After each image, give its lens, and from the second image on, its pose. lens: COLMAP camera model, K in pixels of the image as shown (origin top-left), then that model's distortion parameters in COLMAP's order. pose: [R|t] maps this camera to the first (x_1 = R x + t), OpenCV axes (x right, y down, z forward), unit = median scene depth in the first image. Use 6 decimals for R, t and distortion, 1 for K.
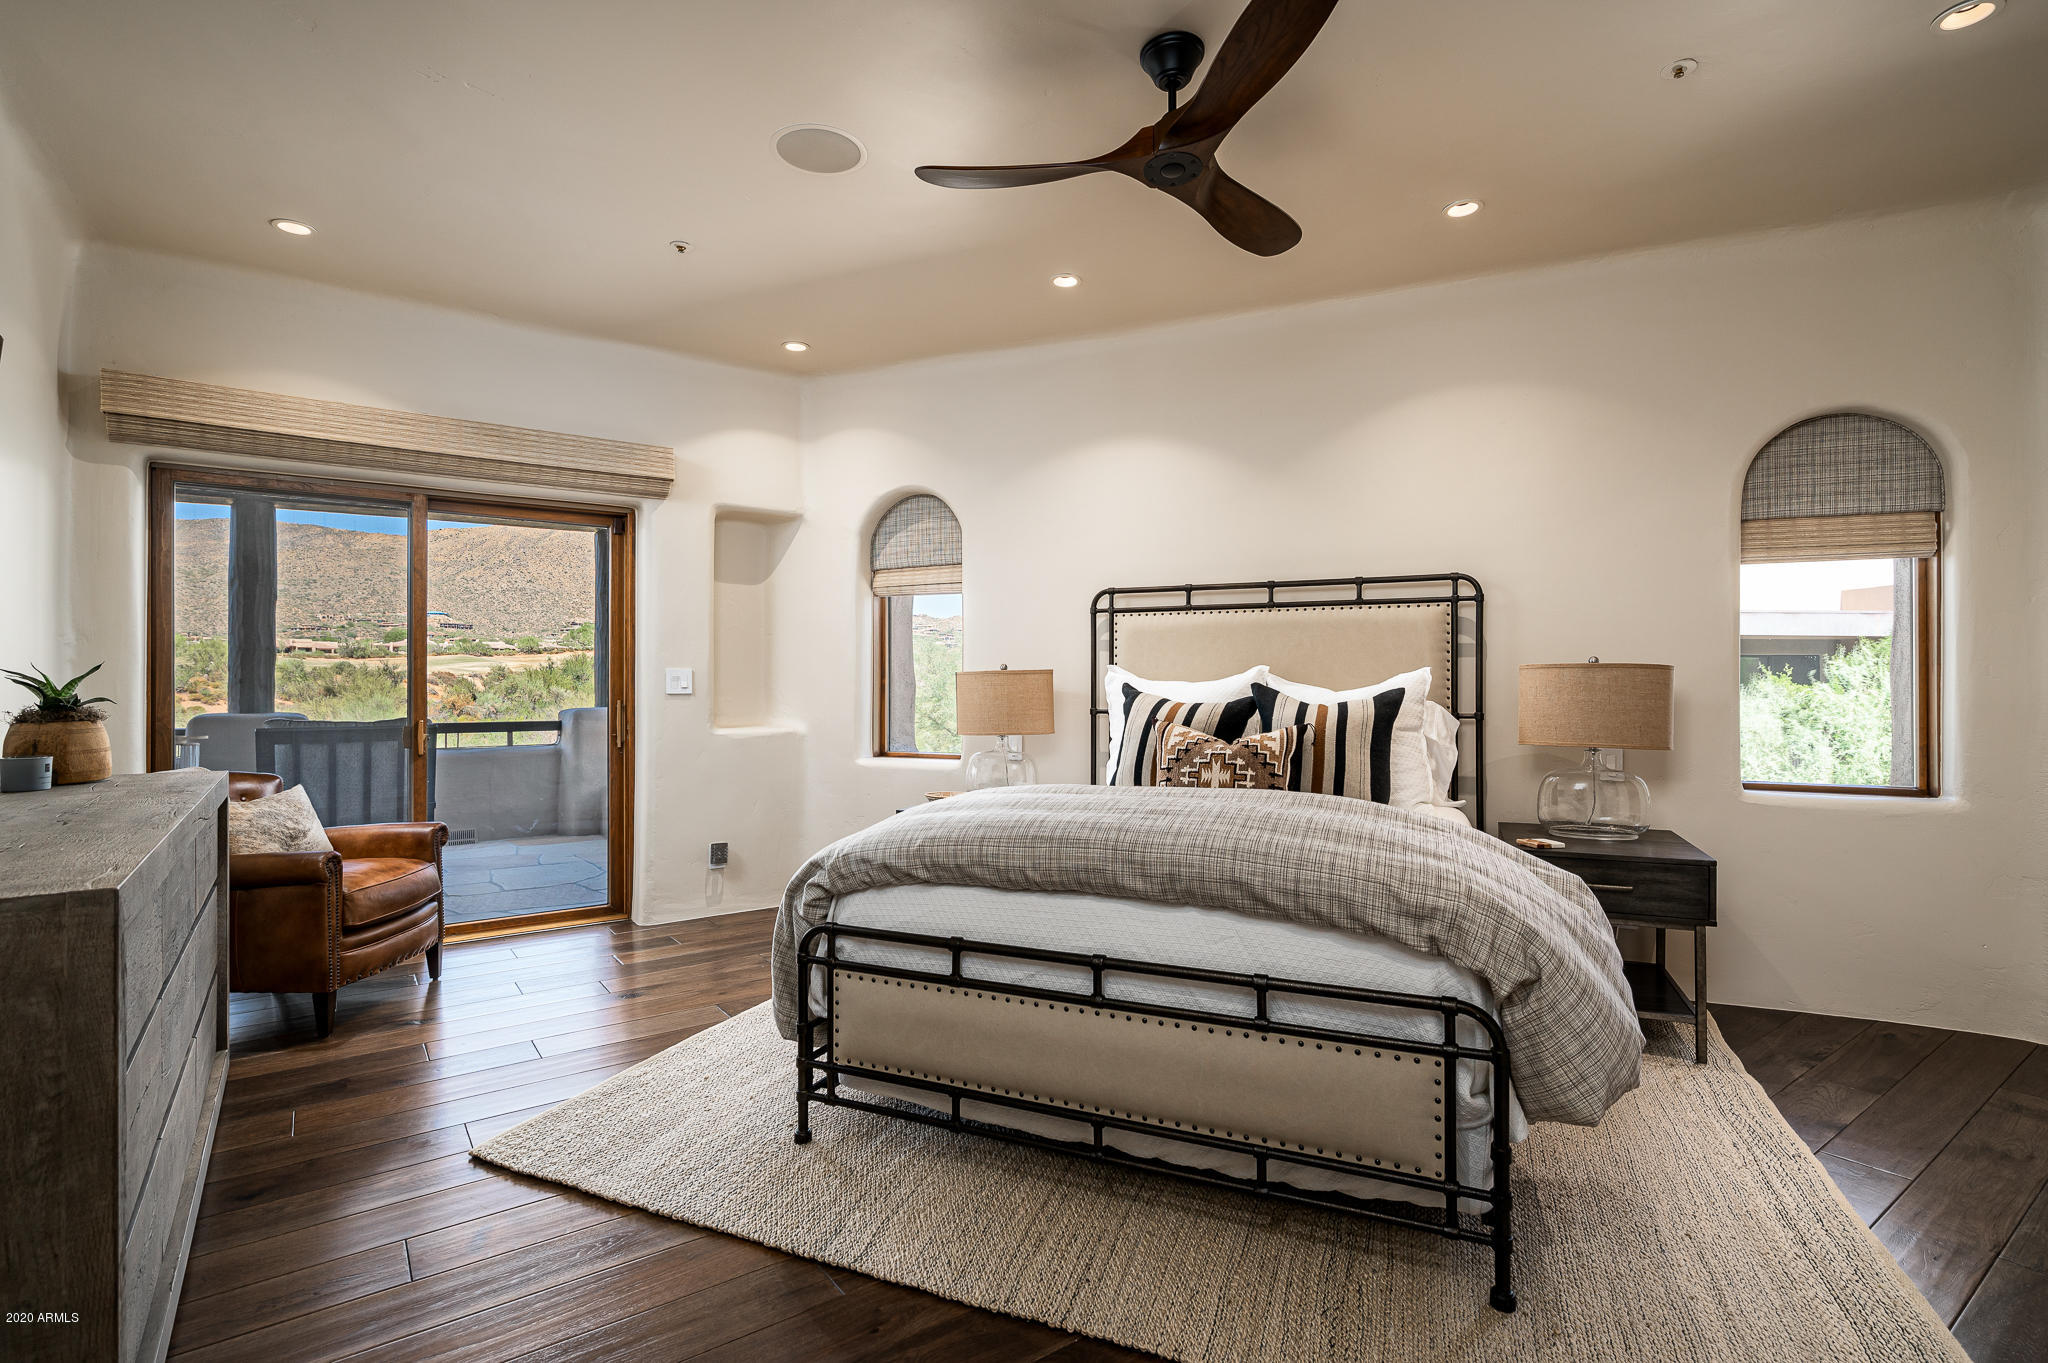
lens RADIAL K [[963.7, 0, 1024.0], [0, 963.7, 681.5], [0, 0, 1]] dist [-0.000721, -0.000236]
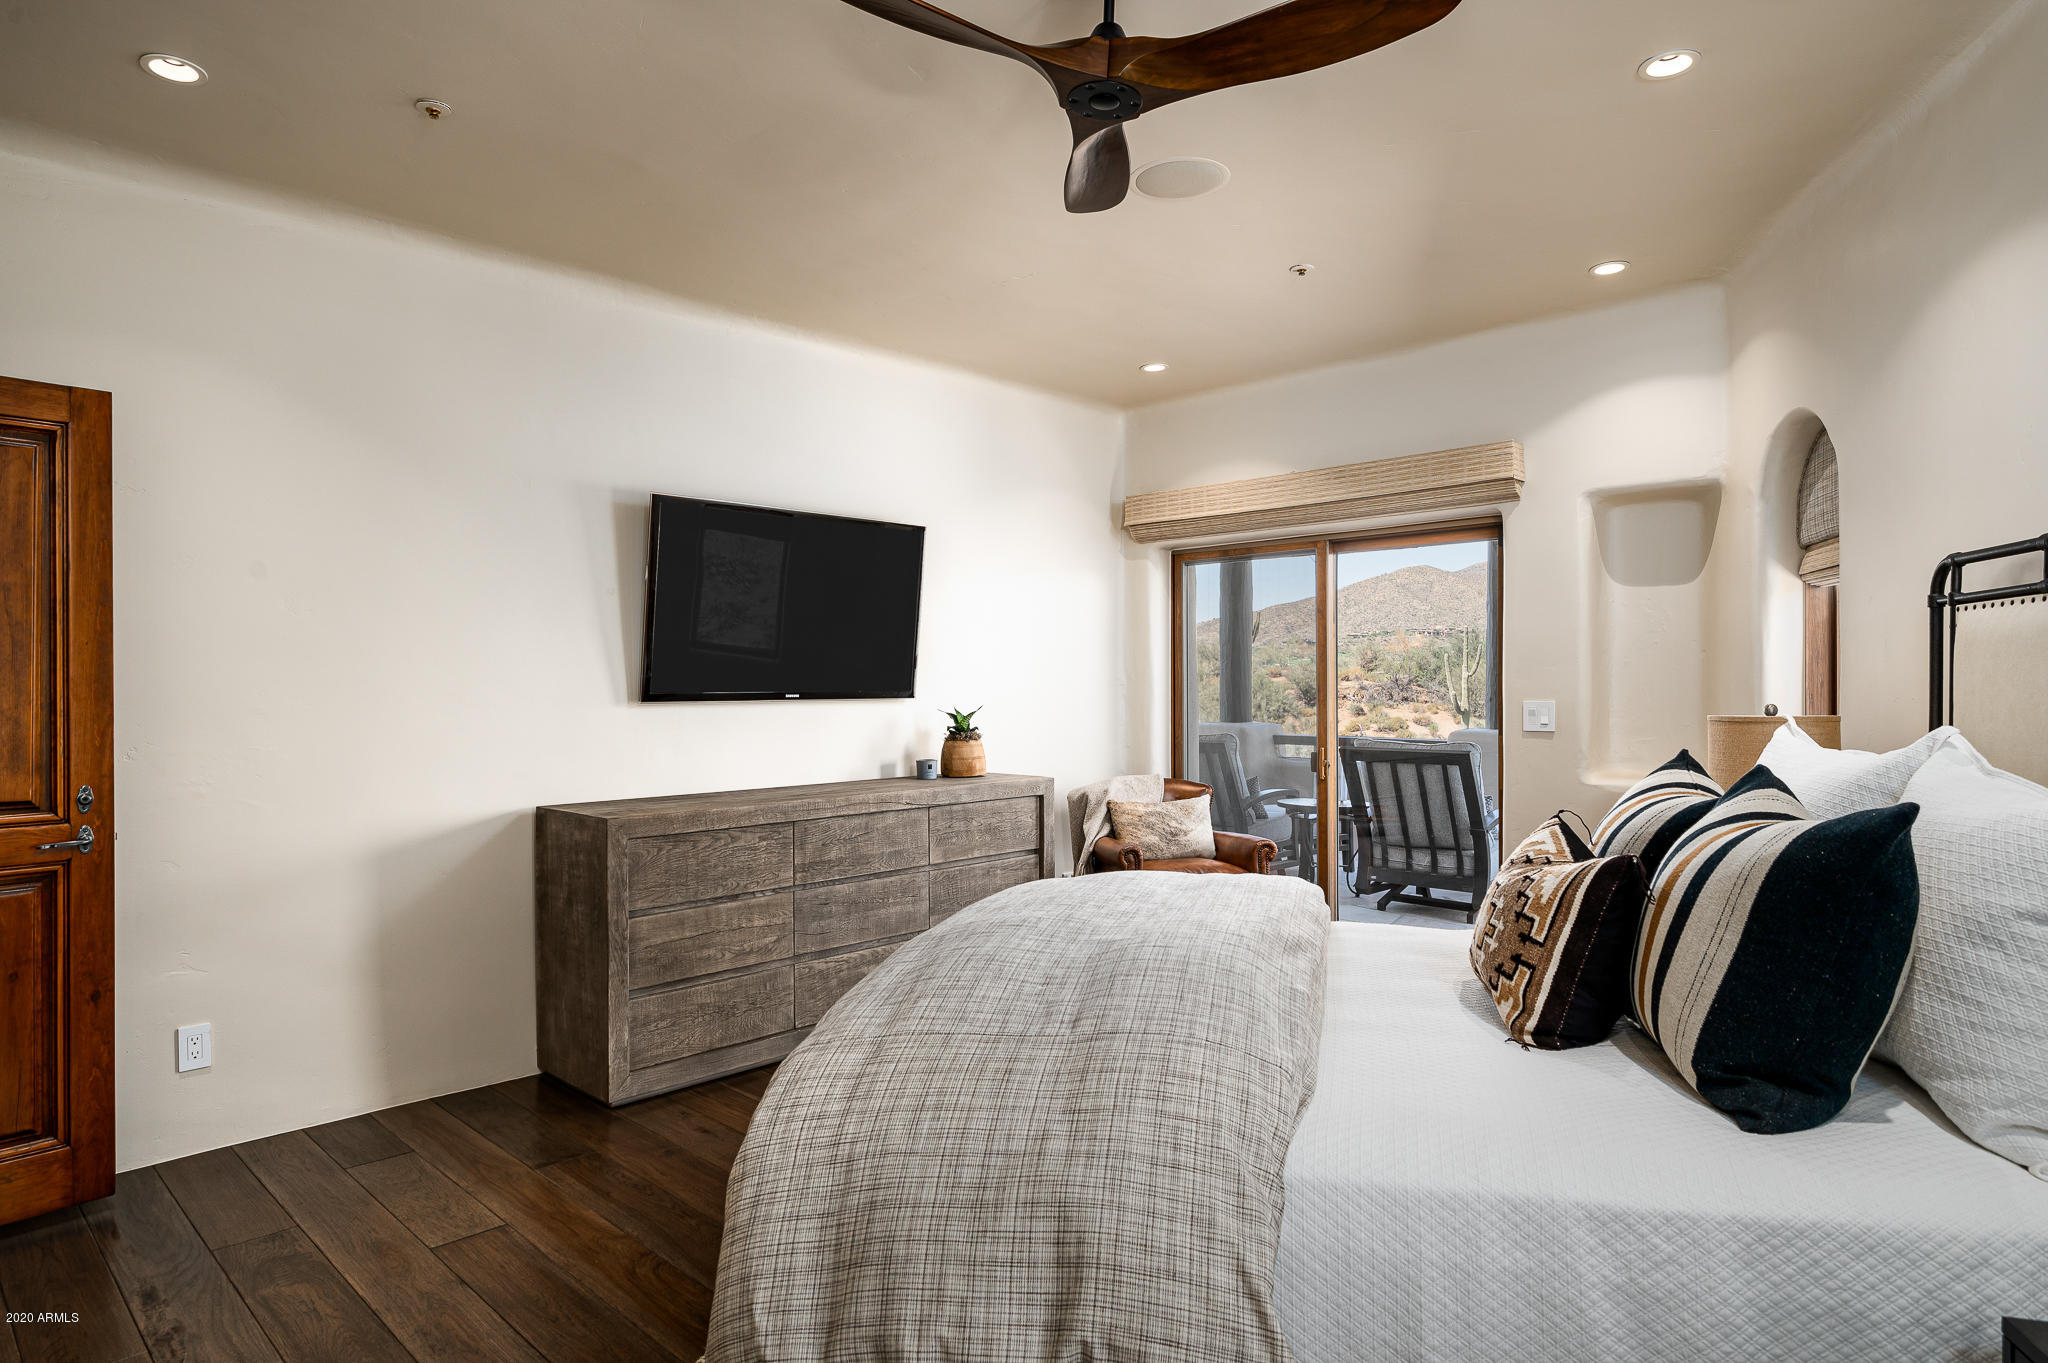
lens RADIAL K [[1187.0, 0, 1024.0], [0, 1187.0, 681.5], [0, 0, 1]] dist [0.000757, 0.000185]
pose [[0.161769, -0.000911, -0.986828, 0.640844], [0.006808, 0.999977, 0.000193, -0.036714], [0.986805, -0.006749, 0.161771, 0.448840]]
